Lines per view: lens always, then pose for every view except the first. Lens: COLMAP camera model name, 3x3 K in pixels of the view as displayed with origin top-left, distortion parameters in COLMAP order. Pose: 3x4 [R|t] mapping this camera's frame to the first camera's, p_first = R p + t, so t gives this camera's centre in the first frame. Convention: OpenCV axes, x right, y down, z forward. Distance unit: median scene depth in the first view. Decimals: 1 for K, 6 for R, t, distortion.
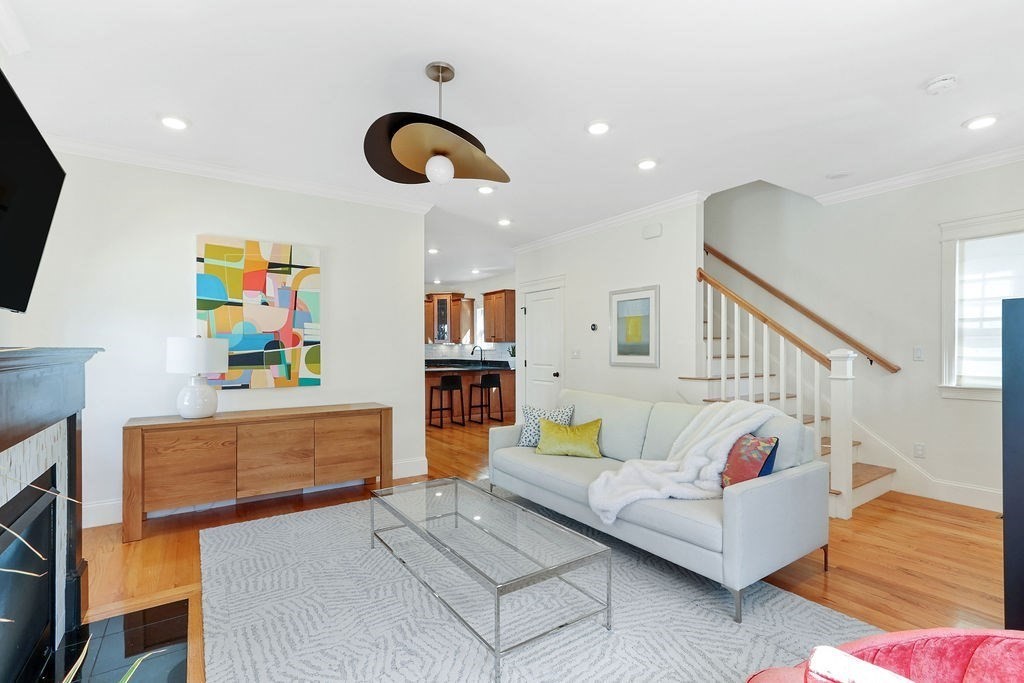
lens RADIAL K [[477.9, 0, 511.3], [0, 477.9, 352.7], [0, 0, 1]] dist [0.001256, 0.003296]
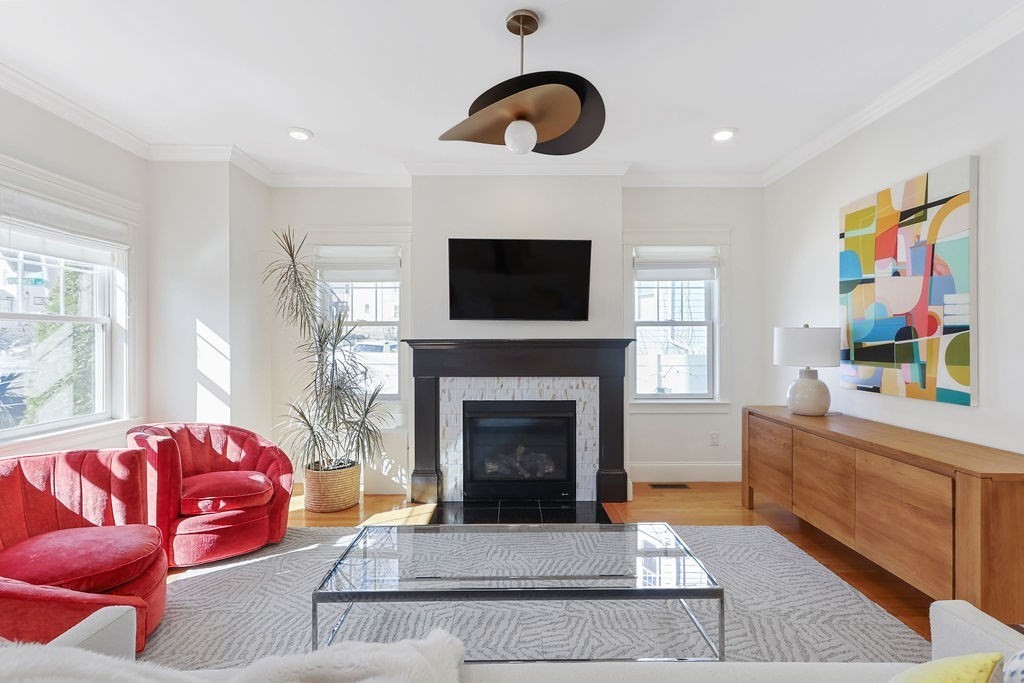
lens RADIAL K [[477.9, 0, 516.0], [0, 477.9, 340.8], [0, 0, 1]] dist [0.001256, 0.003296]
pose [[-0.548629, 0.005949, -0.836045, 0.362996], [-0.002674, 0.999957, 0.008870, -0.010172], [0.836062, 0.007102, -0.548590, 0.909644]]
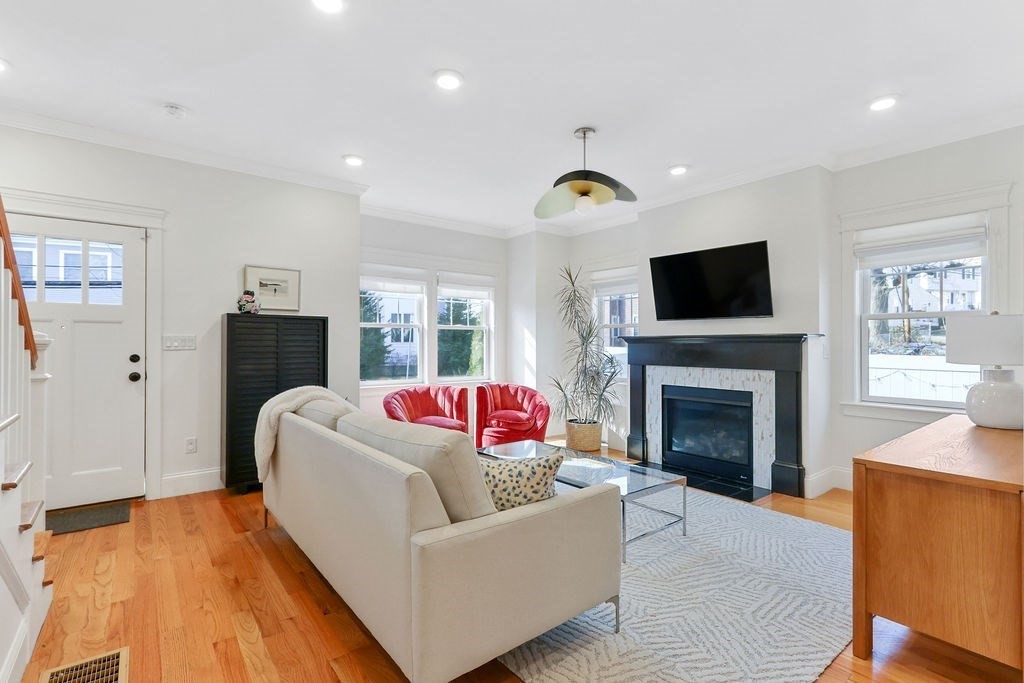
lens RADIAL K [[477.9, 0, 491.1], [0, 477.9, 333.3], [0, 0, 1]] dist [0.001256, 0.003296]
pose [[-0.998676, 0.003437, -0.051335, 0.122362], [0.004115, 0.999906, -0.013089, 0.002594], [0.051285, -0.013283, -0.998596, 1.458727]]
